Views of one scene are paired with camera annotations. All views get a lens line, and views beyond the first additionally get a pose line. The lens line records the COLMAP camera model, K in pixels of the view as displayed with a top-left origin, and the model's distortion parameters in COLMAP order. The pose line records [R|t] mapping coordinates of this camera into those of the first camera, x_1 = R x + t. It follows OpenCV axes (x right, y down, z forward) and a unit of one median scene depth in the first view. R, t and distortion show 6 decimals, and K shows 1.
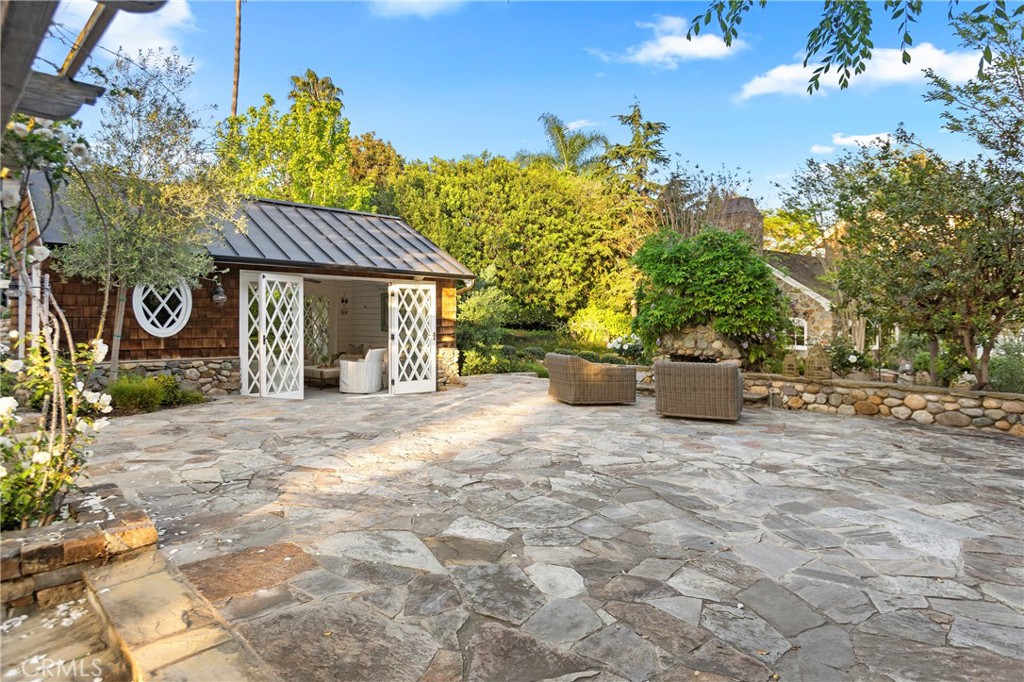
lens RADIAL K [[614.4, 0, 512.4], [0, 614.4, 336.5], [0, 0, 1]] dist [-0.000029, 0.000001]
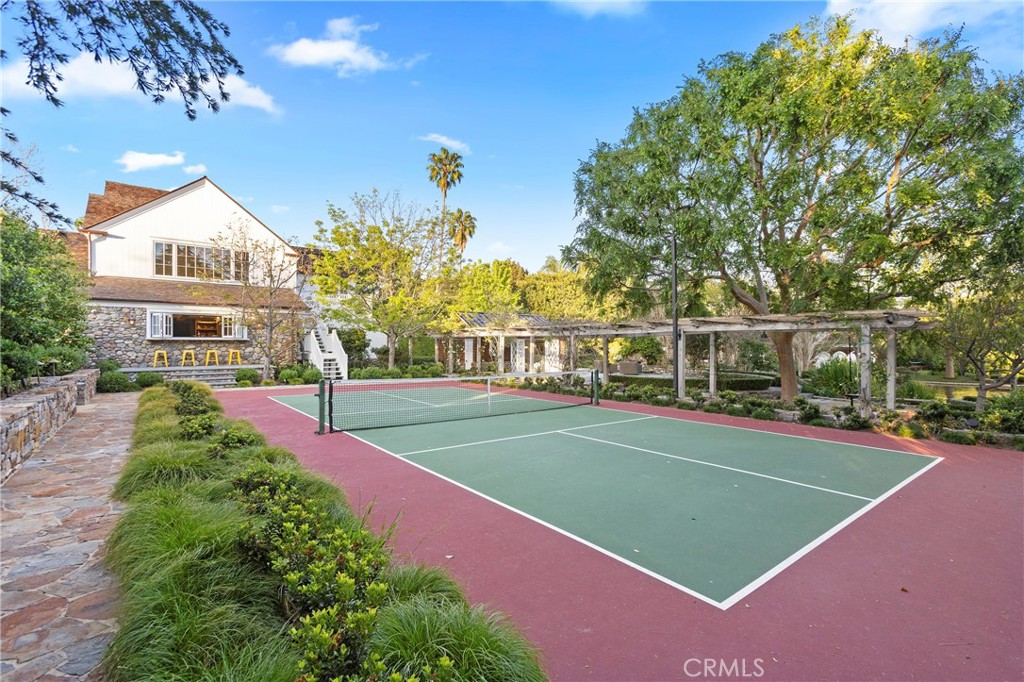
lens RADIAL K [[462.7, 0, 509.8], [0, 462.7, 343.1], [0, 0, 1]] dist [-0.001810, -0.000210]
pose [[0.992616, -0.007081, -0.121095, -0.041349], [0.003725, 0.999603, -0.027917, -0.000504], [0.121245, 0.027260, 0.992248, -0.674709]]
